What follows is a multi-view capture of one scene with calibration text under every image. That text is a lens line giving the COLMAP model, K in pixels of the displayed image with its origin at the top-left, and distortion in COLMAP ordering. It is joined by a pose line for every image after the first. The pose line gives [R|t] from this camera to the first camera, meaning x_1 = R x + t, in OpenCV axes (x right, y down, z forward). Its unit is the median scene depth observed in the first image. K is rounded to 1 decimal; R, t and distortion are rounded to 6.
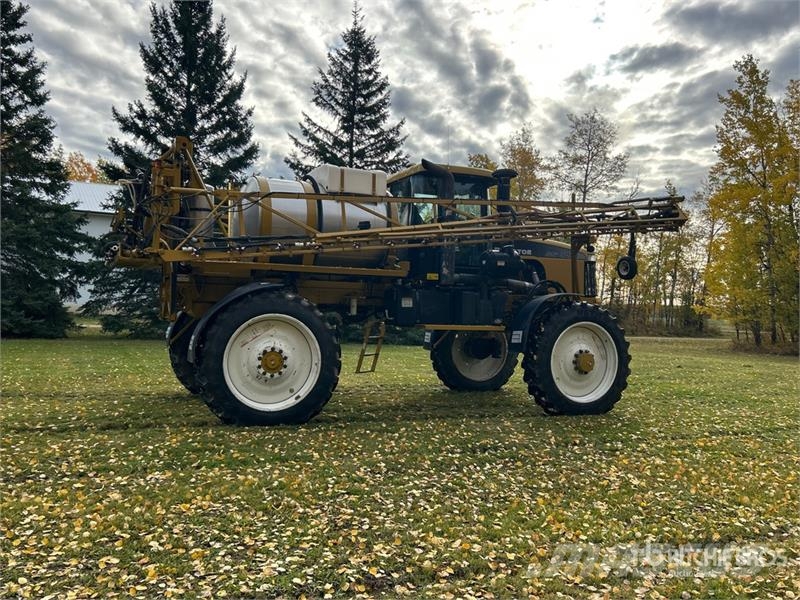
lens RADIAL K [[722.5, 0, 399.0], [0, 722.5, 303.8], [0, 0, 1]] dist [0.046105, -0.044315]
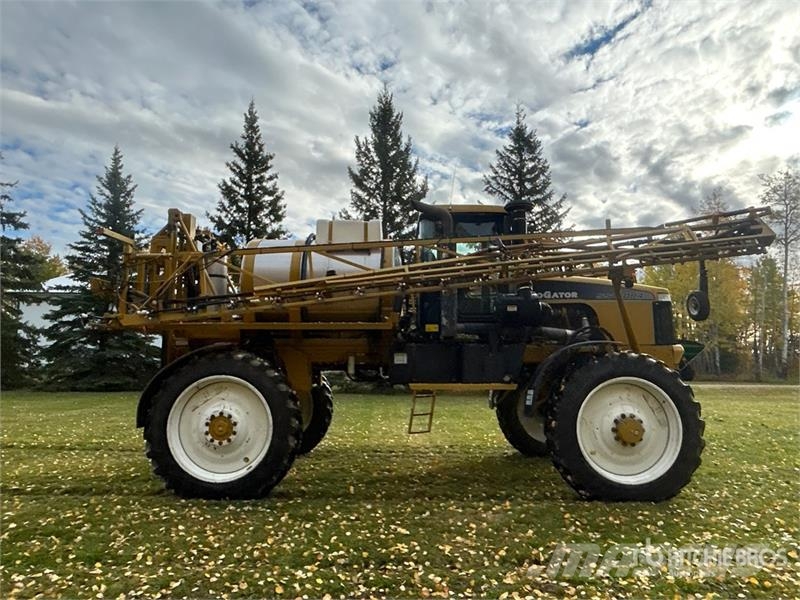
lens RADIAL K [[557.6, 0, 394.6], [0, 557.6, 299.0], [0, 0, 1]] dist [-0.000679, -0.007327]
pose [[0.918341, -0.071431, -0.389292, 0.269944], [0.027544, 0.992729, -0.117178, 0.005153], [0.394831, 0.096887, 0.913631, 0.353869]]
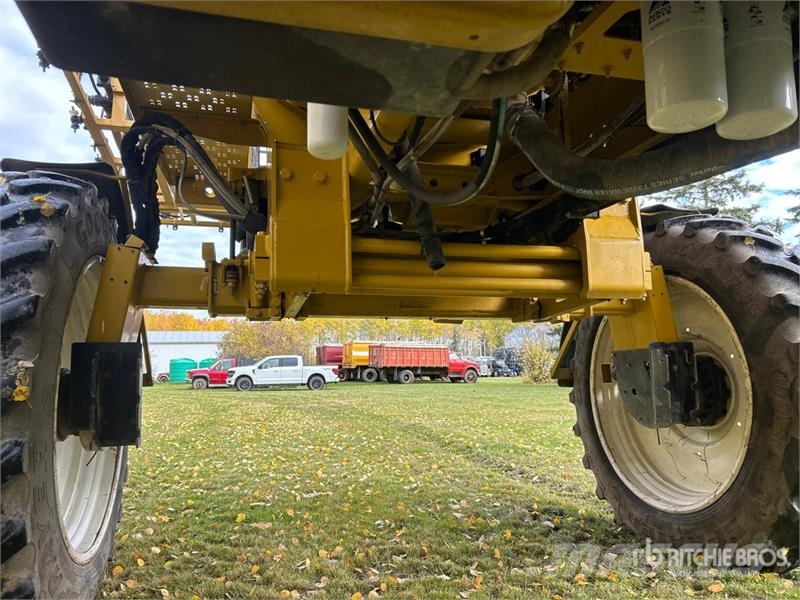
lens RADIAL K [[600.9, 0, 397.6], [0, 600.9, 299.1], [0, 0, 1]] dist [0.050066, -0.047215]
pose [[-0.143617, -0.153610, -0.977639, 0.061267], [0.020706, 0.987197, -0.158153, 0.068667], [0.989417, -0.042957, -0.138598, 1.023551]]
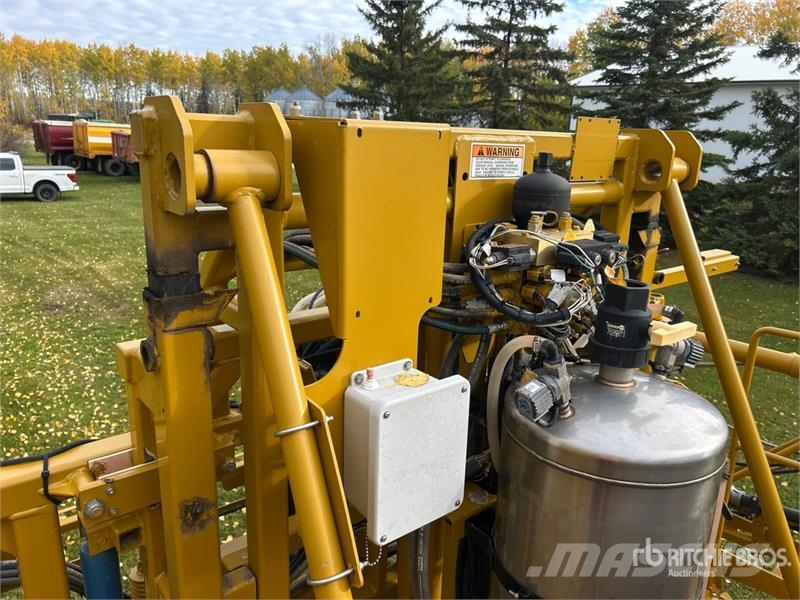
lens RADIAL K [[600.9, 0, 411.9], [0, 600.9, 302.8], [0, 0, 1]] dist [0.050066, -0.047215]
pose [[0.274791, 0.243169, -0.930246, -0.171365], [-0.023134, 0.968883, 0.246435, -0.195836], [0.961226, -0.046198, 0.271866, 0.895765]]
